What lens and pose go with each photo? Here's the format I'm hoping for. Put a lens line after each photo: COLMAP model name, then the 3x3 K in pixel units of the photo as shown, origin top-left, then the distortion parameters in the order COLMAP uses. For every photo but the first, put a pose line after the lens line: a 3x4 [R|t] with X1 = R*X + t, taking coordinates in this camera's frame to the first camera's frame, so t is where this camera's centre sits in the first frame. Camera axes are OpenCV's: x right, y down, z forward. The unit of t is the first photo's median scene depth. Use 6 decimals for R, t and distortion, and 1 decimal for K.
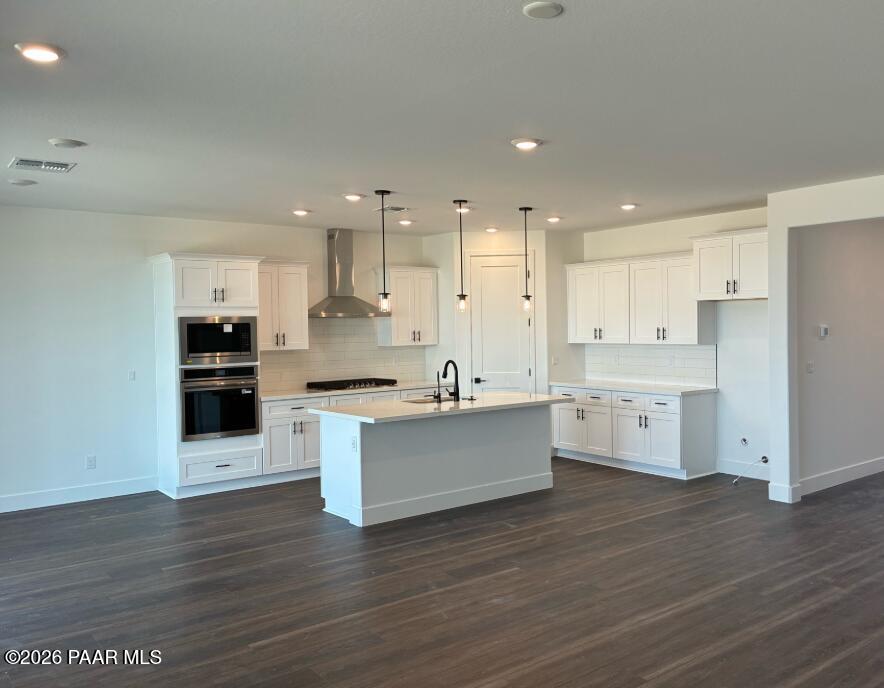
lens RADIAL K [[772.8, 0, 497.8], [0, 772.8, 342.3], [0, 0, 1]] dist [0.087840, -0.133006]
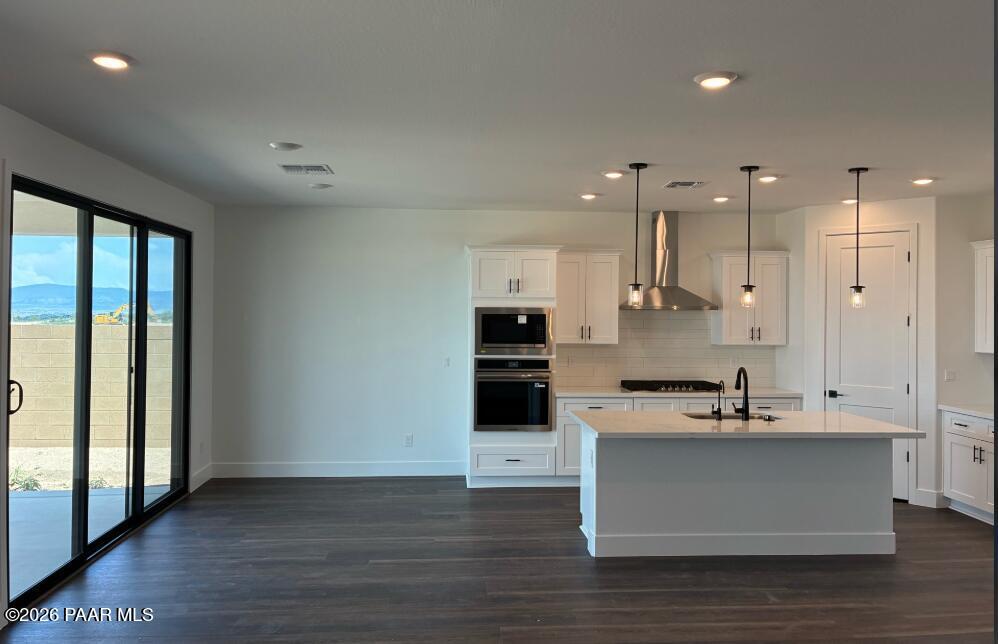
lens RADIAL K [[775.3, 0, 488.9], [0, 775.3, 305.0], [0, 0, 1]] dist [0.060902, -0.071262]
pose [[0.811850, 0.016184, -0.583642, 0.183511], [-0.034534, 0.999197, -0.020331, -0.014776], [0.582844, 0.036661, 0.811756, 0.181223]]
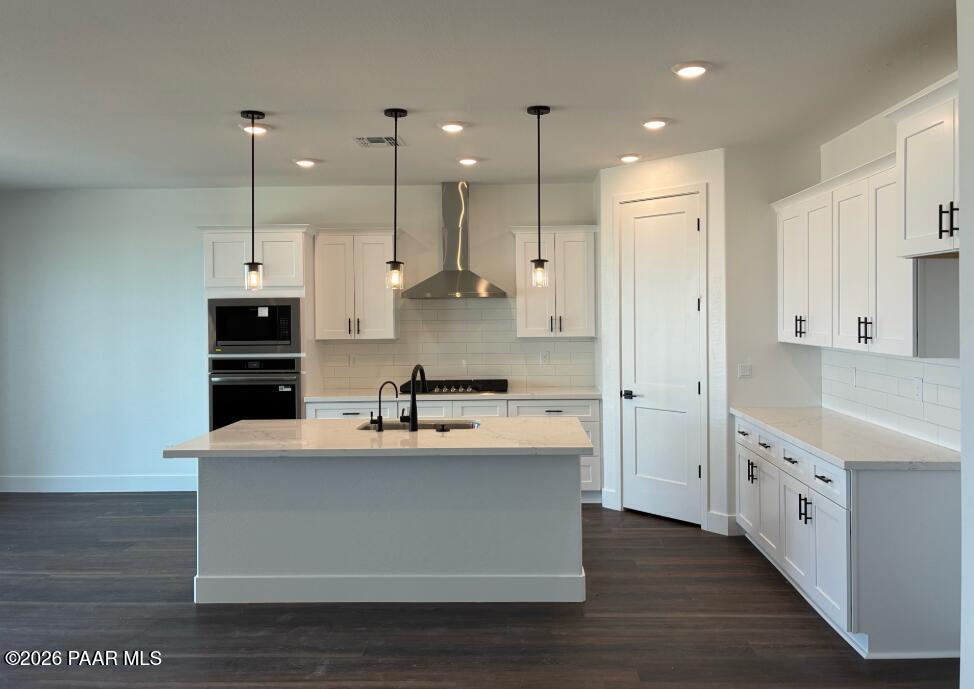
lens RADIAL K [[771.8, 0, 489.3], [0, 771.8, 320.0], [0, 0, 1]] dist [0.085410, -0.130860]
pose [[0.746069, 0.014863, -0.665703, 0.384408], [-0.015363, 0.999869, 0.005106, -0.017243], [0.665692, 0.006418, 0.746199, 0.526853]]
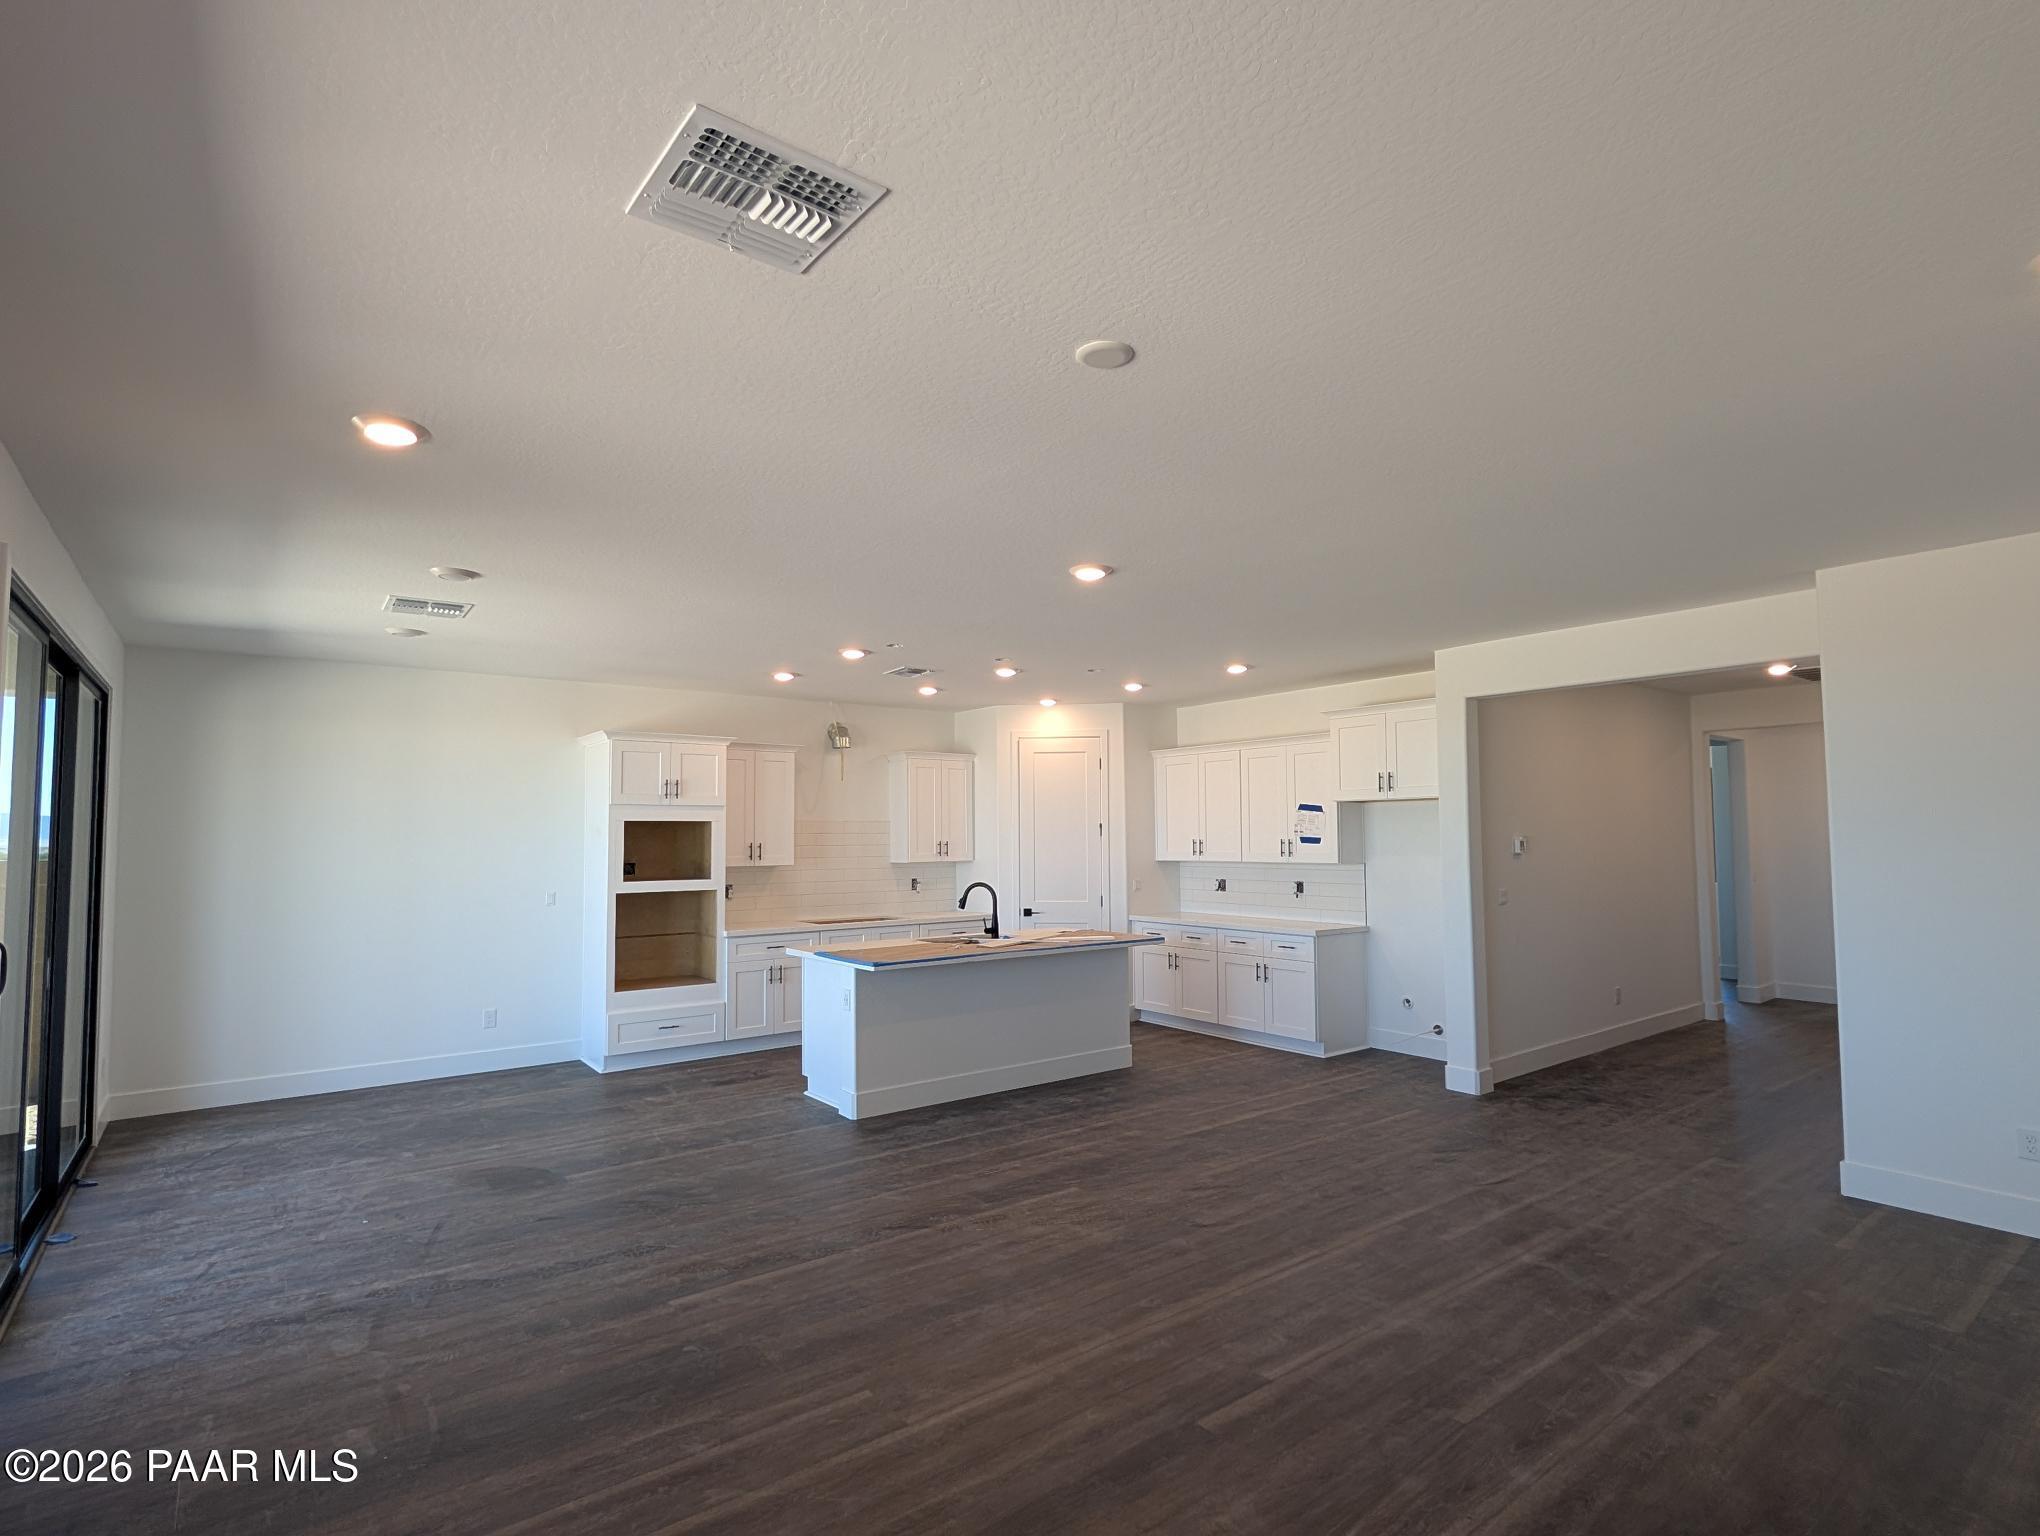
lens RADIAL K [[1033.2, 0, 1019.9], [0, 1033.2, 786.5], [0, 0, 1]] dist [0.000267, -0.000110]
pose [[0.999044, 0.005582, -0.043356, 0.008905], [-0.008730, 0.997311, -0.072768, 0.004296], [0.042834, 0.073076, 0.996406, 0.050282]]
